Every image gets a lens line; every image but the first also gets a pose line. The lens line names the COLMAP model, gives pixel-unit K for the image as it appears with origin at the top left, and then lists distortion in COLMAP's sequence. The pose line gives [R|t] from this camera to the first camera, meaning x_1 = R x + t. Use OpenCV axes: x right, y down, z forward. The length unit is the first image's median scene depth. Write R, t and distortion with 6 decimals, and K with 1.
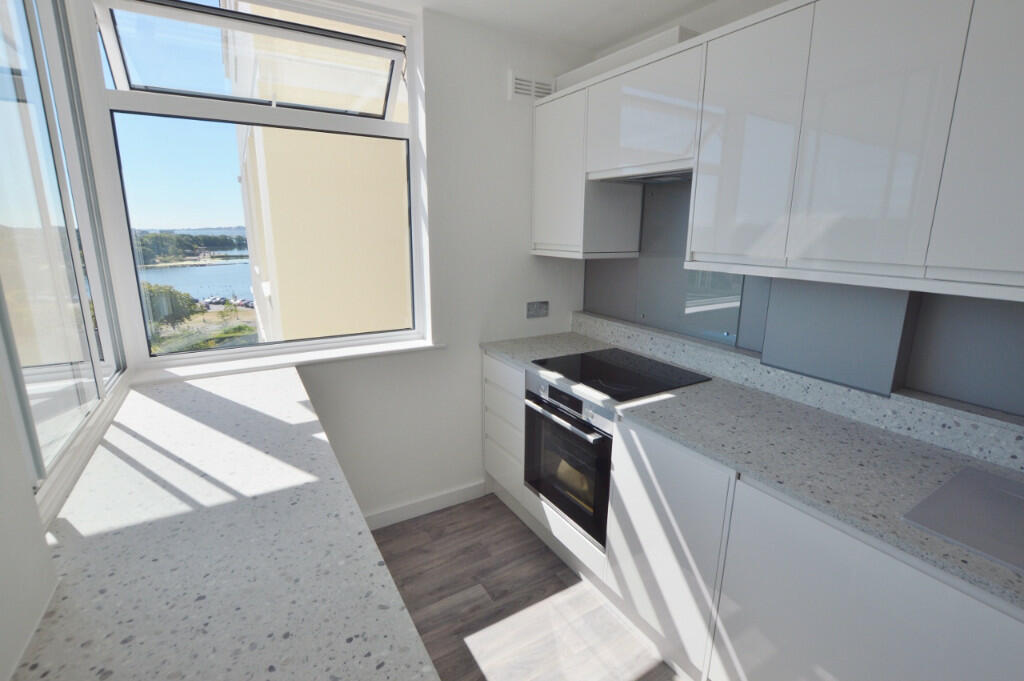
lens RADIAL K [[464.9, 0, 512.0], [0, 464.9, 340.5], [0, 0, 1]] dist [-0.067298, 0.000709]
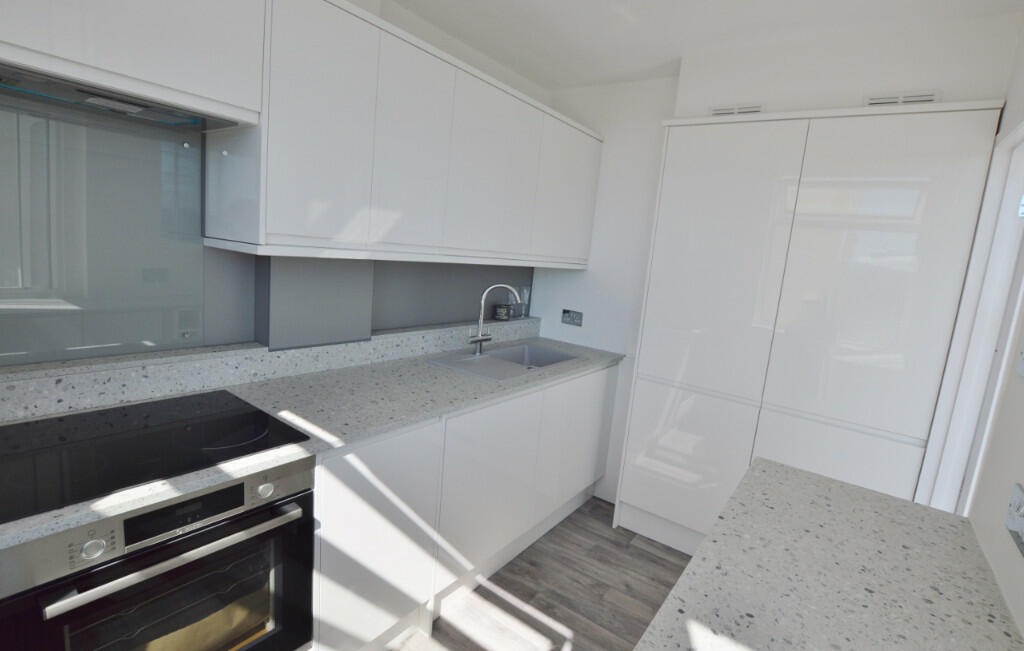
lens RADIAL K [[500.5, 0, 512.0], [0, 500.5, 325.5], [0, 0, 1]] dist [-0.049649, -0.000261]
pose [[-0.364373, -0.207513, 0.907838, -0.571894], [0.107116, 0.959047, 0.262211, -0.223202], [-0.925072, 0.192786, -0.327223, 0.900590]]
